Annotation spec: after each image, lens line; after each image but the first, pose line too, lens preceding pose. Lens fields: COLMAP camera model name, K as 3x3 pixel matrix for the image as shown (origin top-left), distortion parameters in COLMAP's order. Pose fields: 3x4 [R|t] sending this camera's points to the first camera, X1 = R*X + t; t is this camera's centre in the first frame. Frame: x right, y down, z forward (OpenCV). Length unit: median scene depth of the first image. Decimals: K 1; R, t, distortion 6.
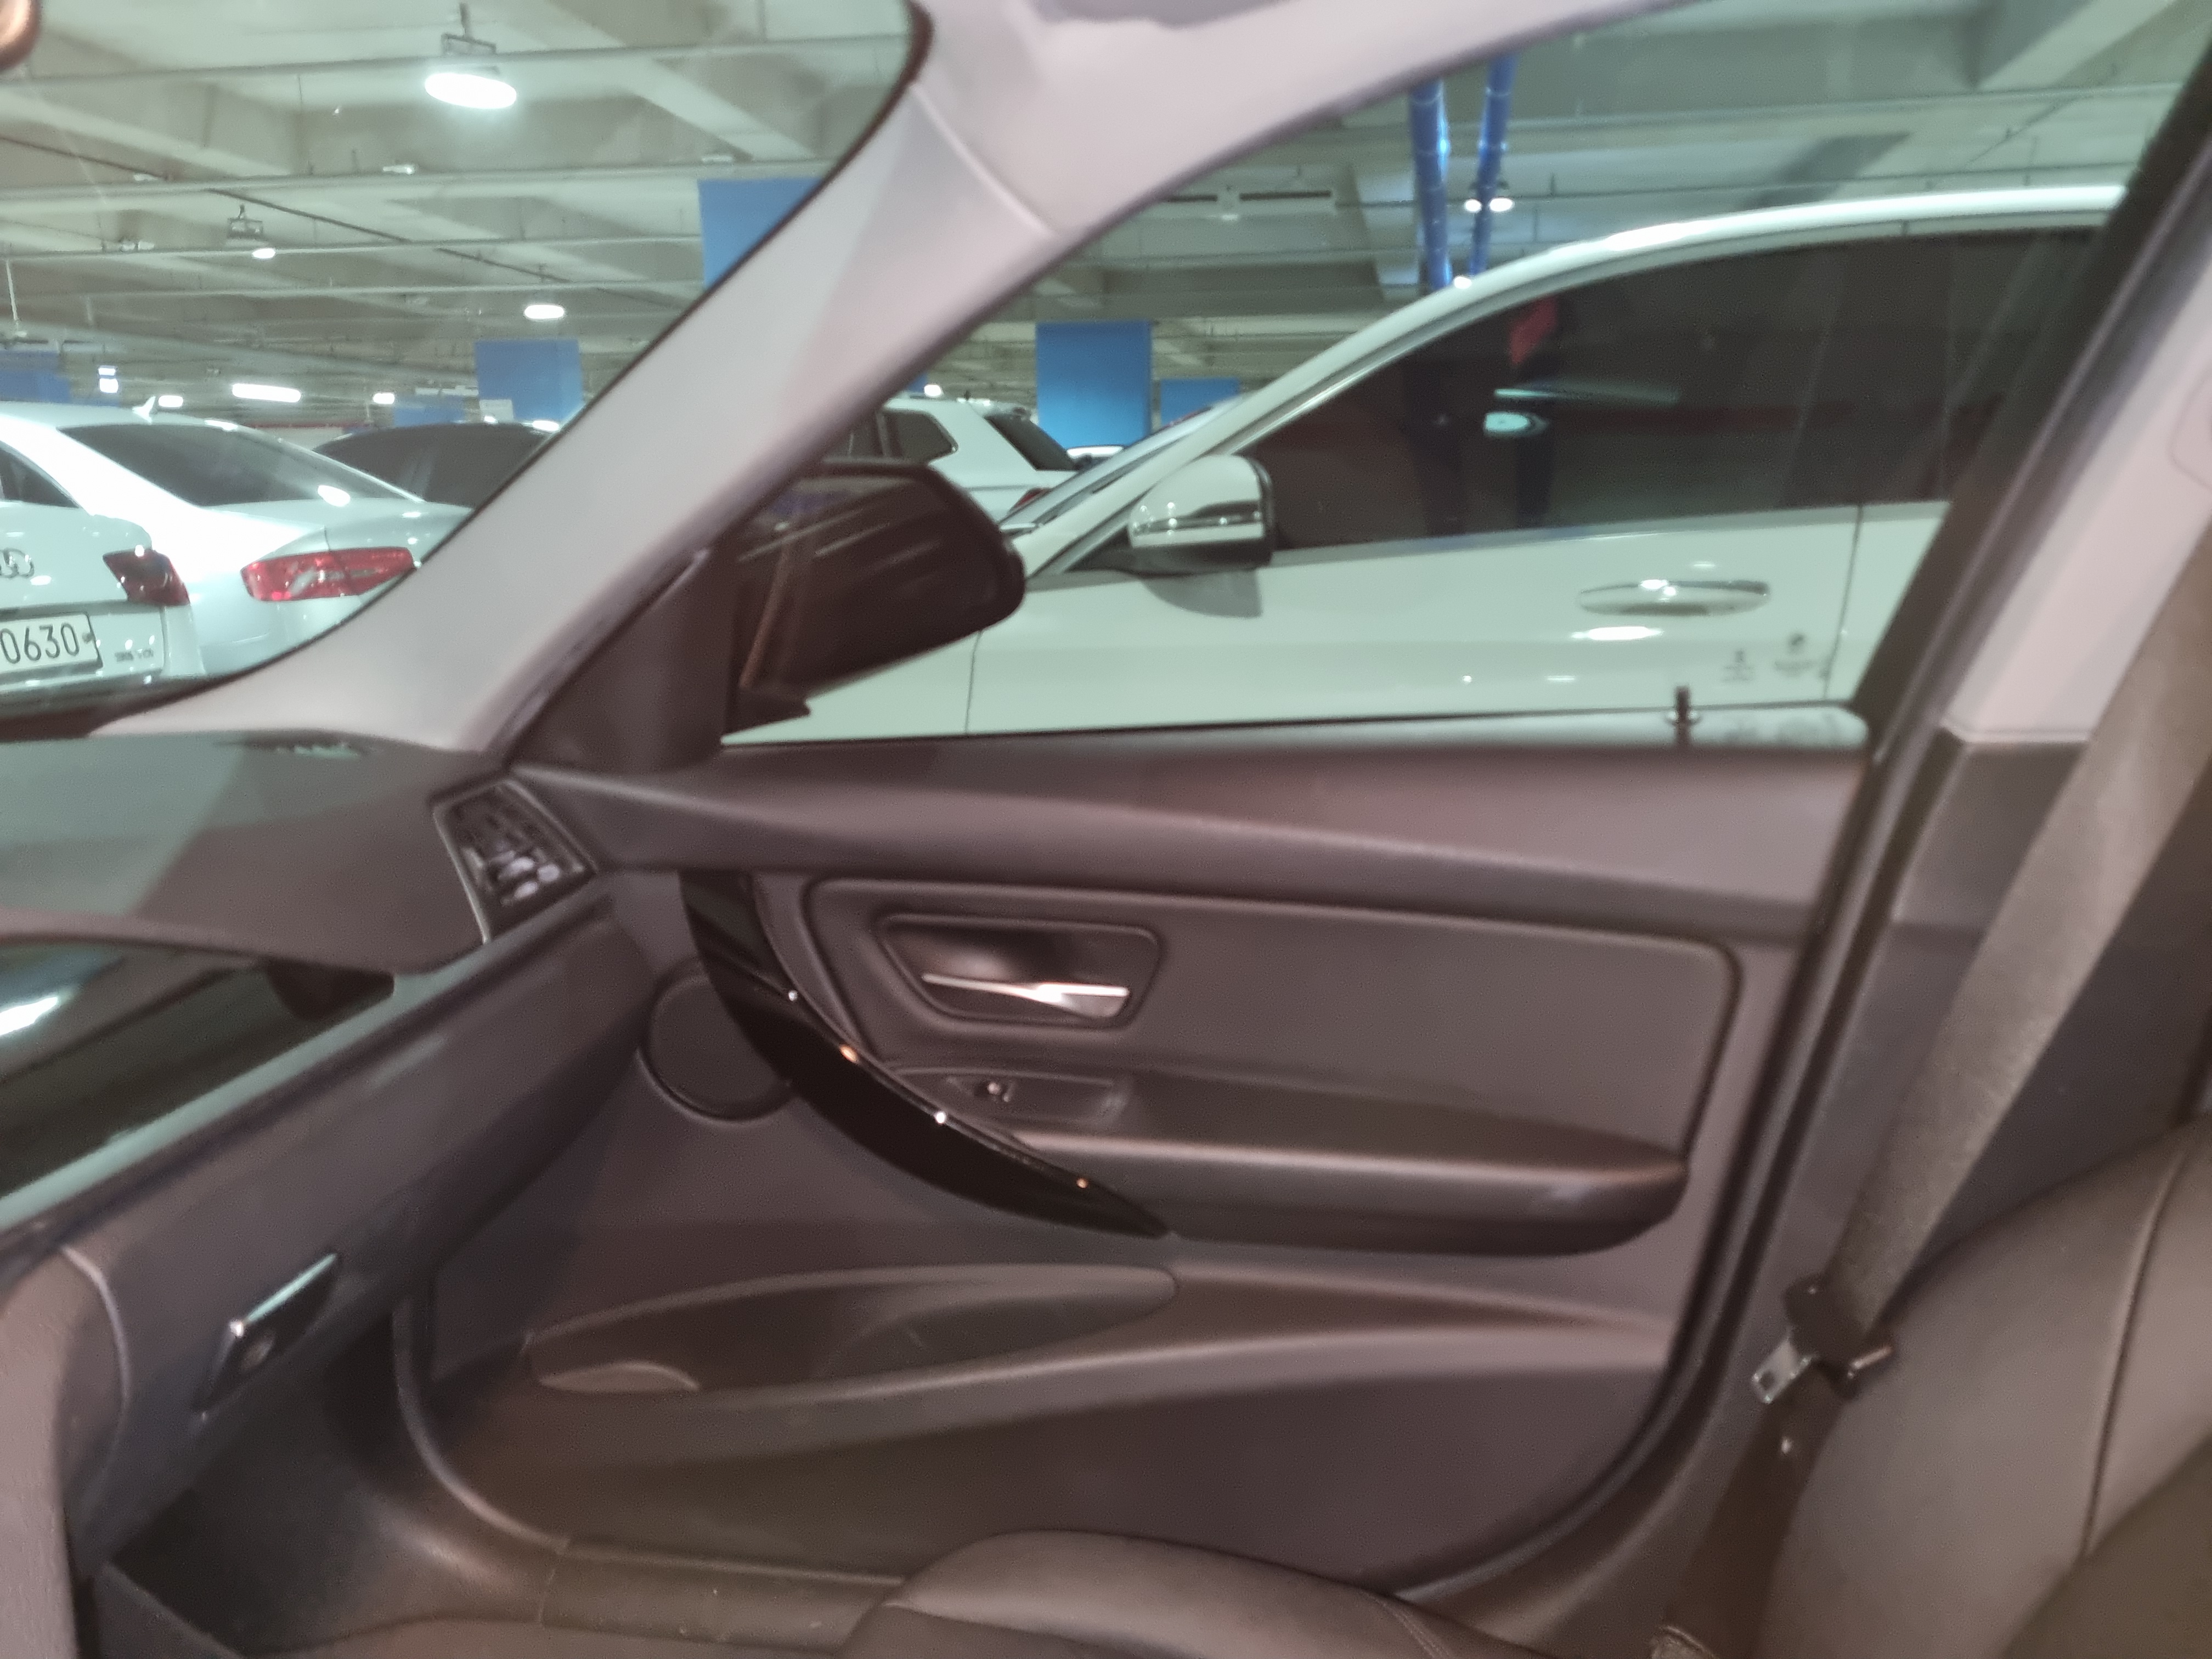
lens RADIAL K [[1679.7, 0, 1125.3], [0, 1679.7, 828.5], [0, 0, 1]] dist [0.024509, -0.010195]
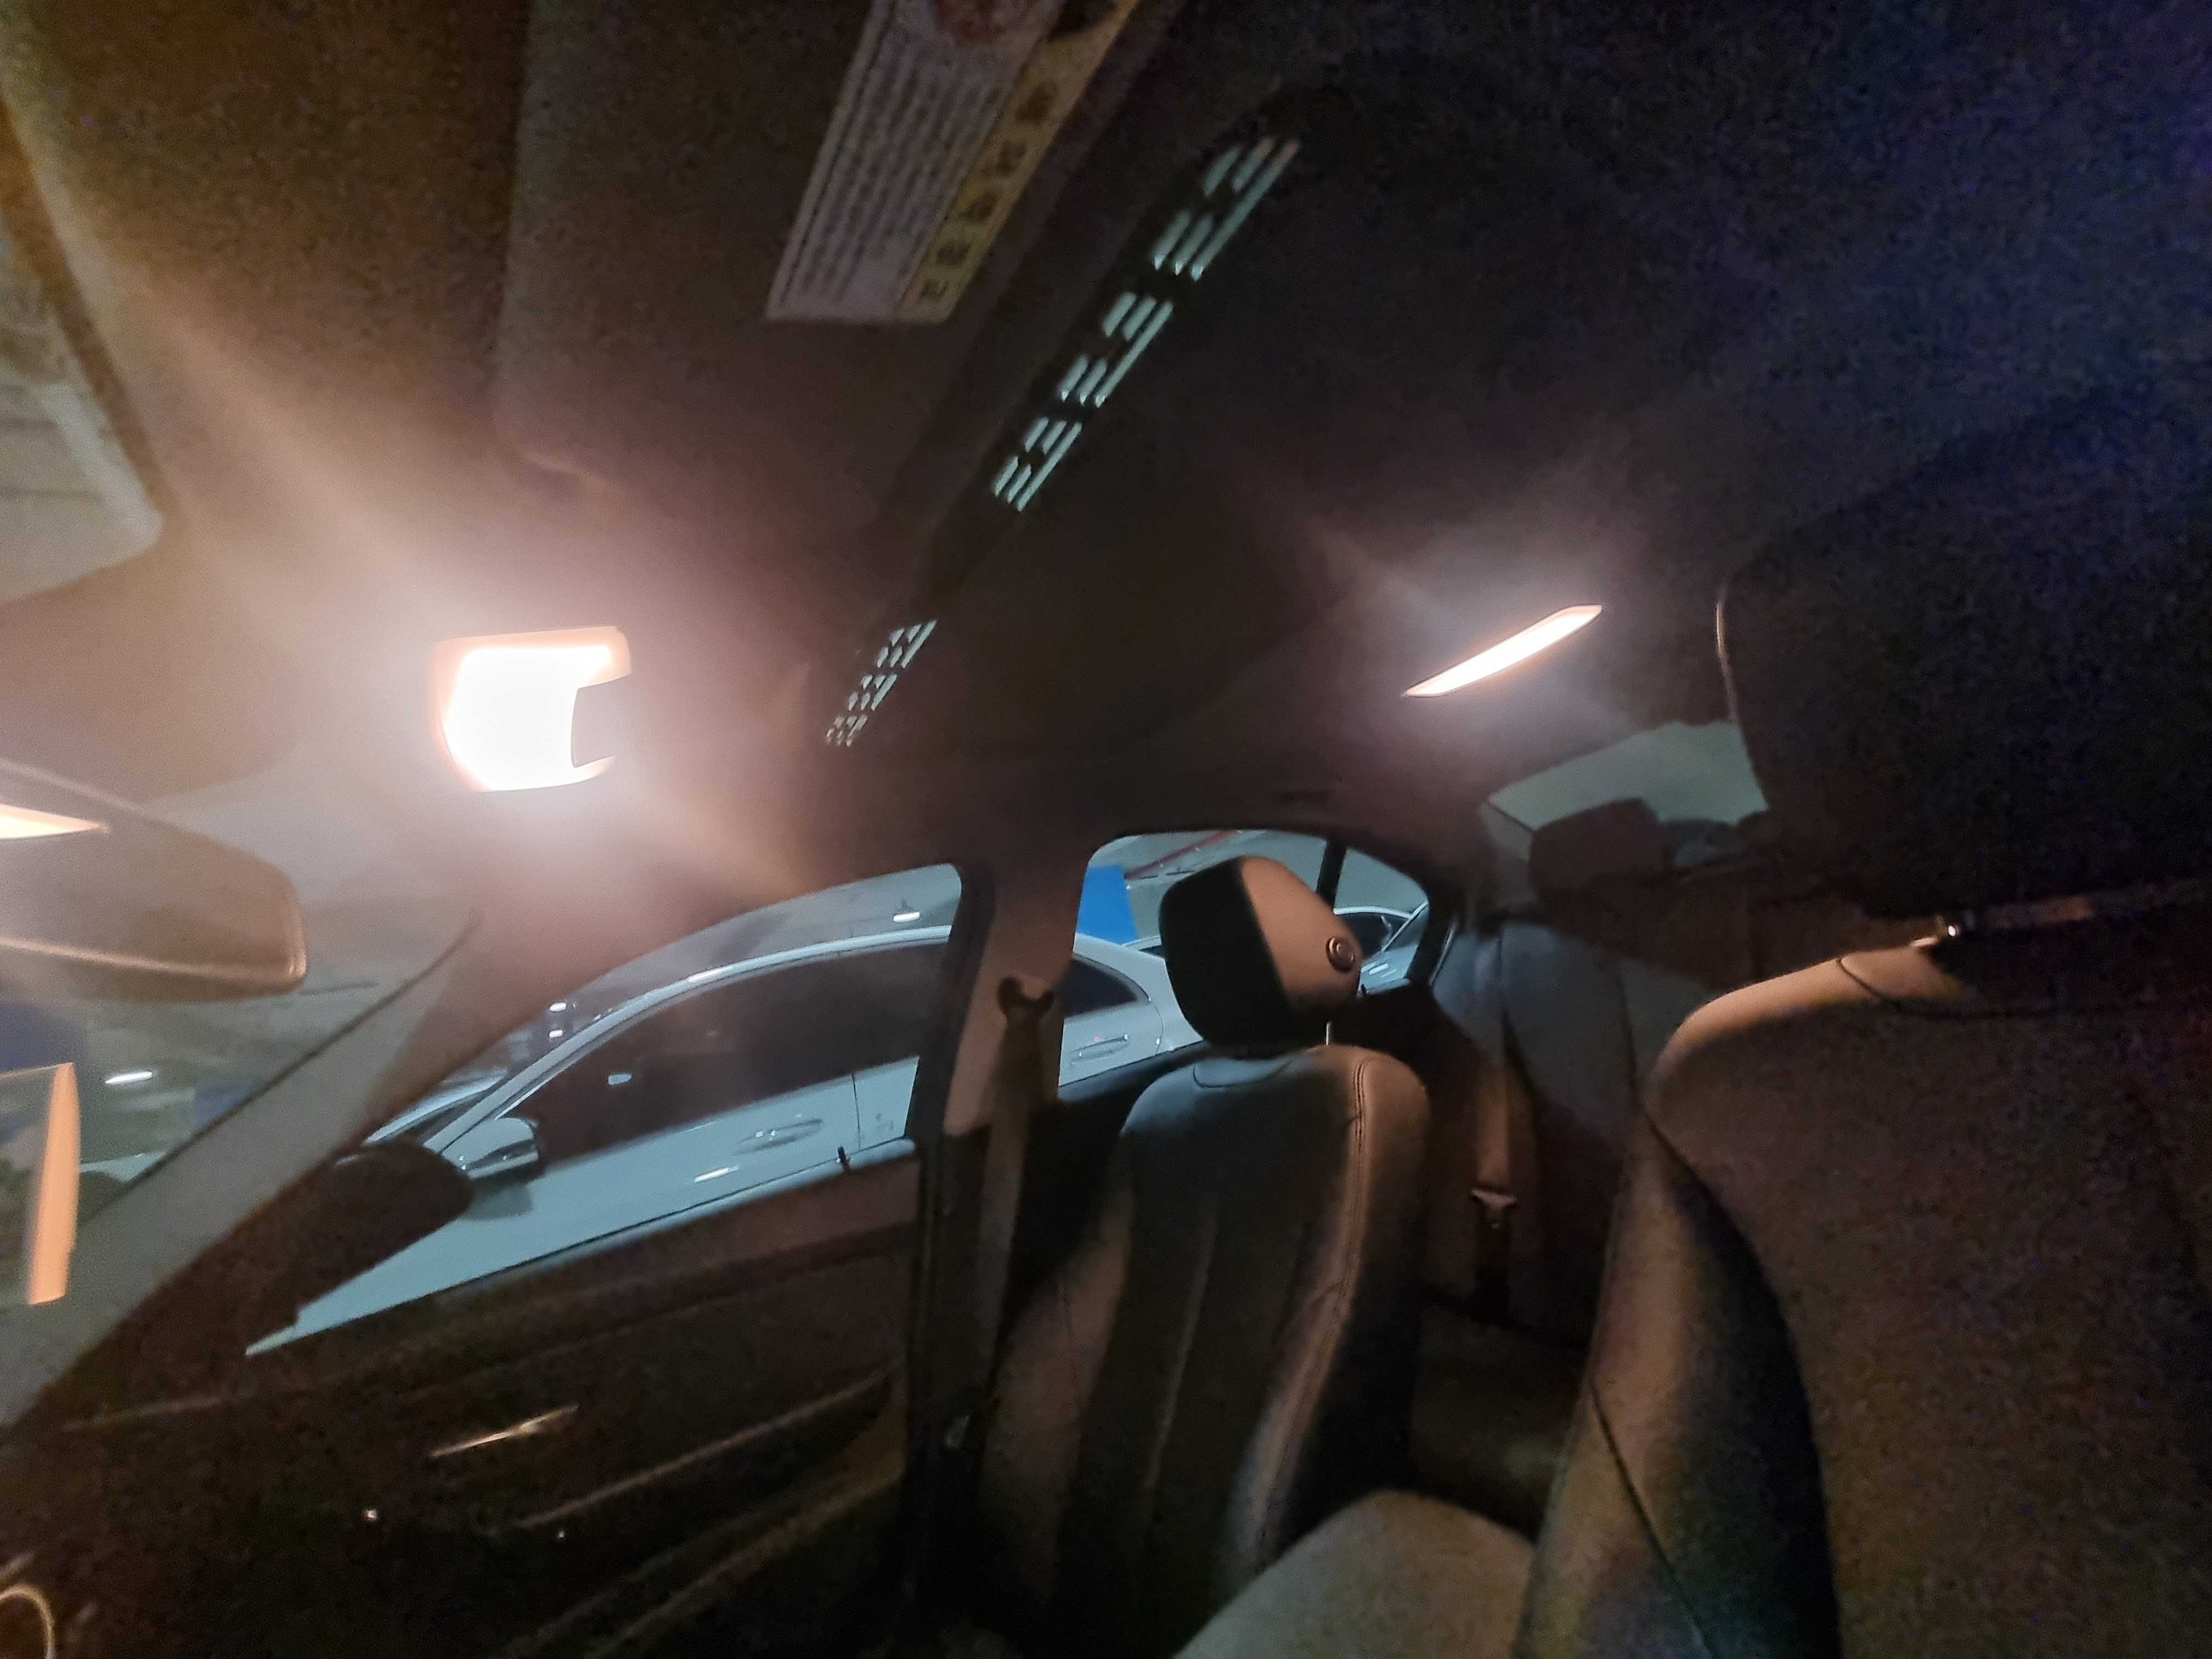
lens RADIAL K [[907.3, 0, 1106.0], [0, 907.3, 829.5], [0, 0, 1]] dist [0.002970, -0.003880]
pose [[0.748550, -0.022639, 0.662692, -0.186908], [0.324233, 0.884283, -0.336031, 0.058987], [-0.578400, 0.466403, 0.669270, -0.232191]]
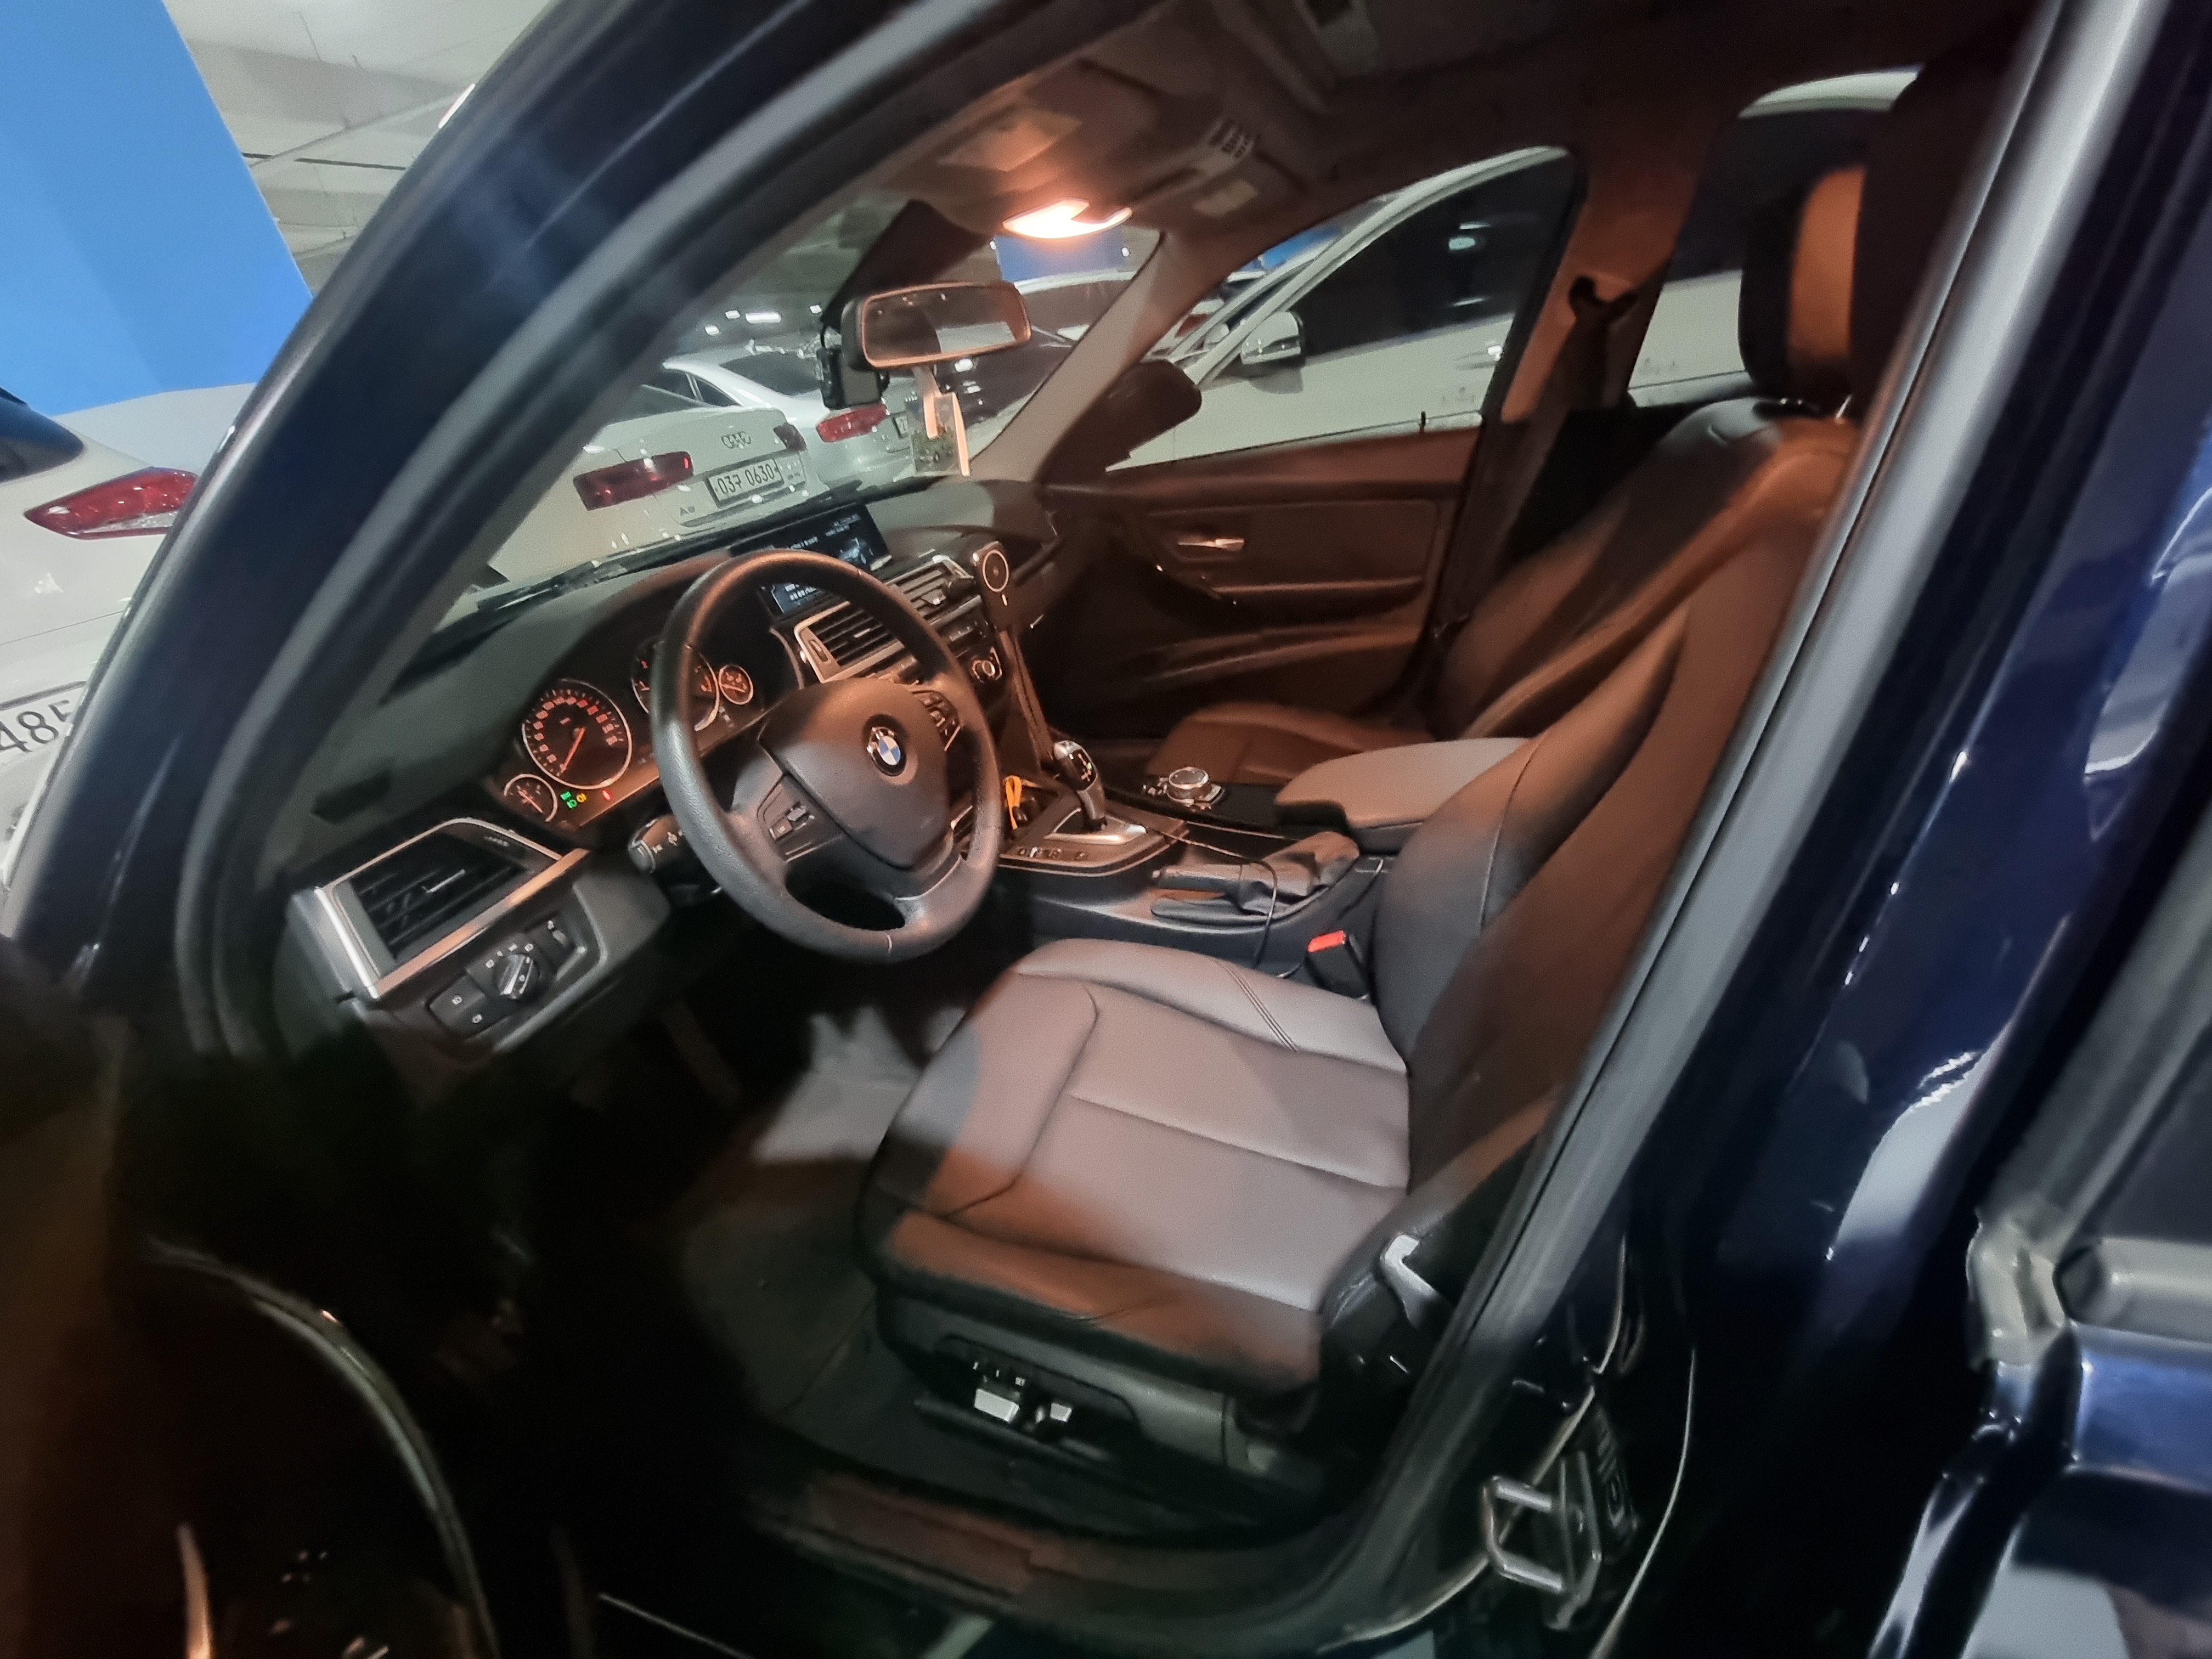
lens RADIAL K [[873.8, 0, 1106.0], [0, 873.8, 829.5], [0, 0, 1]] dist [-0.016422, -0.000001]
pose [[0.982328, -0.044602, -0.181775, 0.018725], [0.101894, 0.942098, 0.319483, 0.055560], [0.157000, -0.332359, 0.929994, -0.660749]]
